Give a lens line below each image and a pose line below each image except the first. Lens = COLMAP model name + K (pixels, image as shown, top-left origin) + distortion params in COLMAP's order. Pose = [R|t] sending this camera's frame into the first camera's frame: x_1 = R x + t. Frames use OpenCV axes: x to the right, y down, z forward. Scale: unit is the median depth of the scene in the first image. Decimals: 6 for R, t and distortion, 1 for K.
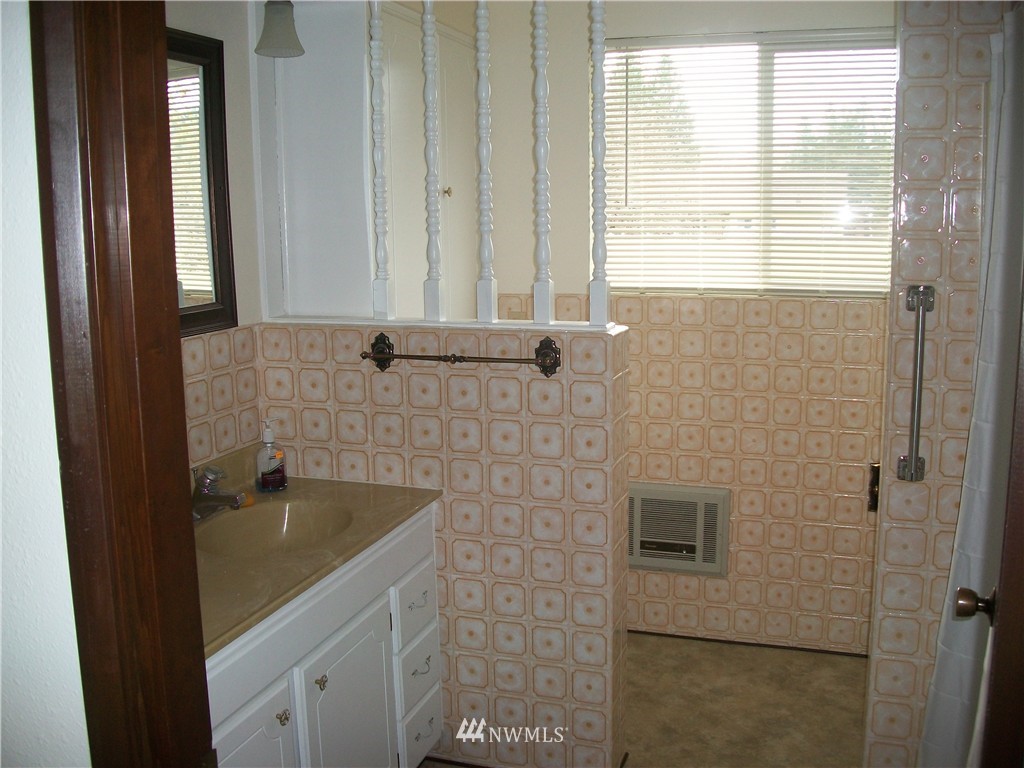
lens RADIAL K [[980.4, 0, 513.0], [0, 980.4, 383.7], [0, 0, 1]] dist [-0.116213, 0.000000]
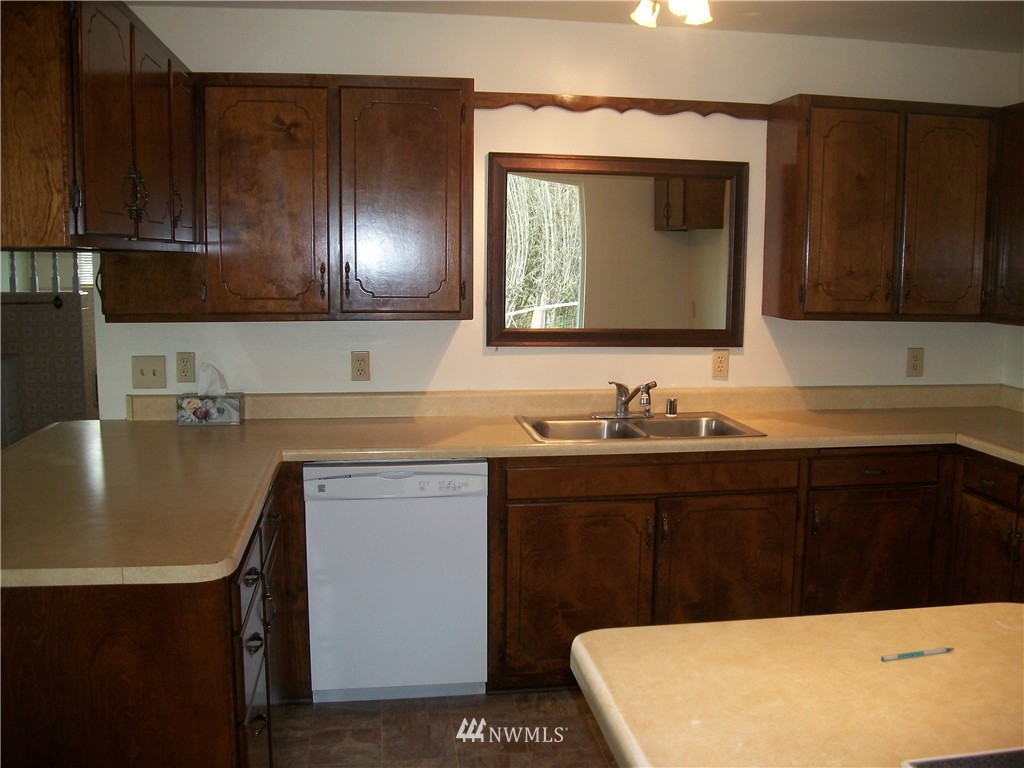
lens RADIAL K [[980.4, 0, 513.9], [0, 980.4, 385.0], [0, 0, 1]] dist [-0.116213, 0.000000]
pose [[0.887457, -0.039904, 0.459161, -0.069821], [0.058025, 0.997992, -0.025416, 0.355848], [-0.457224, 0.049199, 0.887990, -2.029017]]
